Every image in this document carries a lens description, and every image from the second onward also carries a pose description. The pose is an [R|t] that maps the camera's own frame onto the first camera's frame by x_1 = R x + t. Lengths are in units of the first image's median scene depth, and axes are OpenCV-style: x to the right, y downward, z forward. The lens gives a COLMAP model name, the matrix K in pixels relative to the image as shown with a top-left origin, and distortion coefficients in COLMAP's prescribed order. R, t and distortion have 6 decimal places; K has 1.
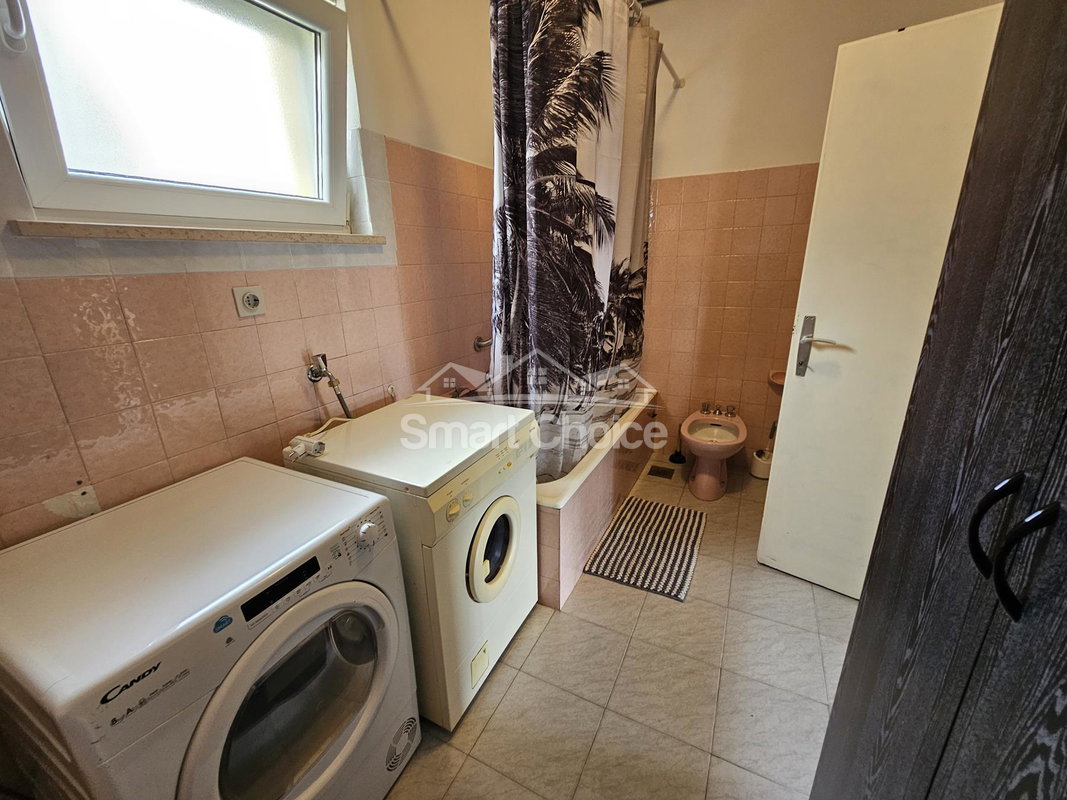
lens RADIAL K [[445.5, 0, 523.9], [0, 445.5, 405.8], [0, 0, 1]] dist [0.000019, 0.000789]
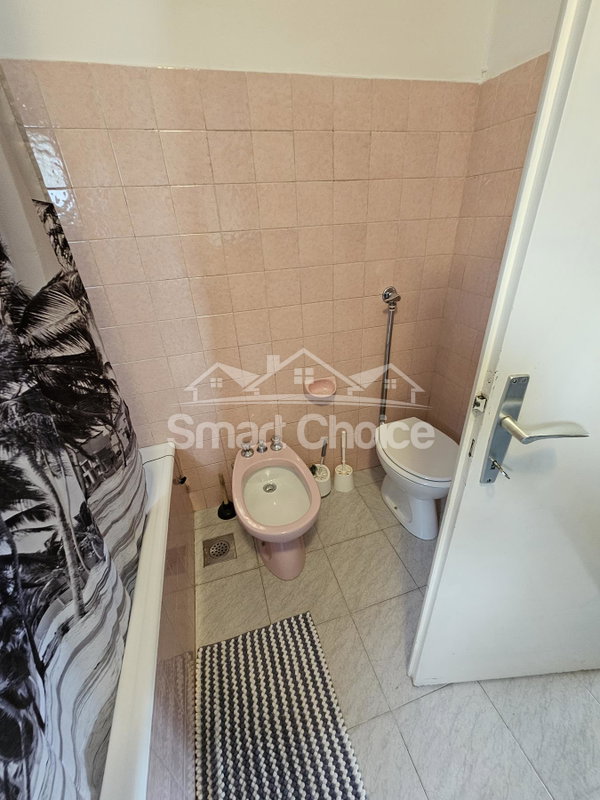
lens RADIAL K [[328.3, 0, 300.0], [0, 328.3, 400.0], [0, 0, 1]] dist [-0.002542, -0.000226]
pose [[0.711951, -0.344076, 0.612158, 0.330228], [0.250116, 0.938814, 0.236791, -0.364516], [-0.656177, -0.015473, 0.754449, 1.062699]]
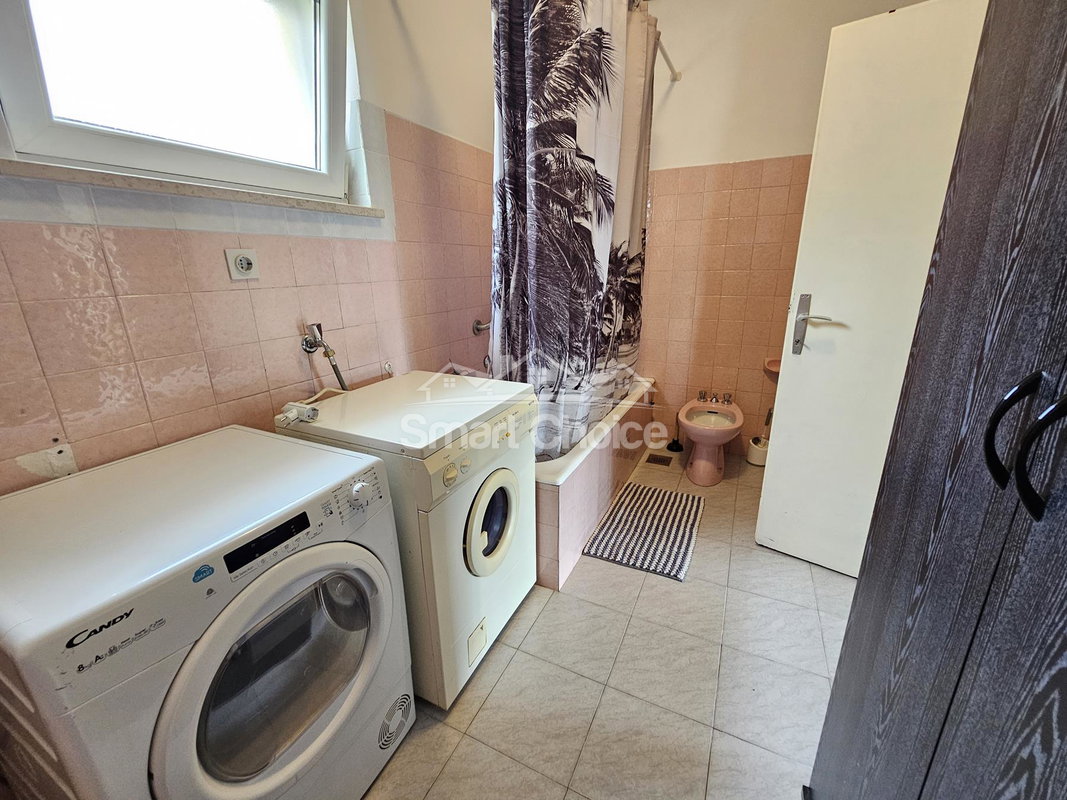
lens RADIAL K [[441.3, 0, 533.5], [0, 441.3, 400.0], [0, 0, 1]] dist [0.000430, -0.000191]
pose [[0.999647, 0.003974, 0.026269, -0.002773], [-0.003391, 0.999748, -0.022199, 0.075472], [-0.026351, 0.022102, 0.999408, 0.022307]]
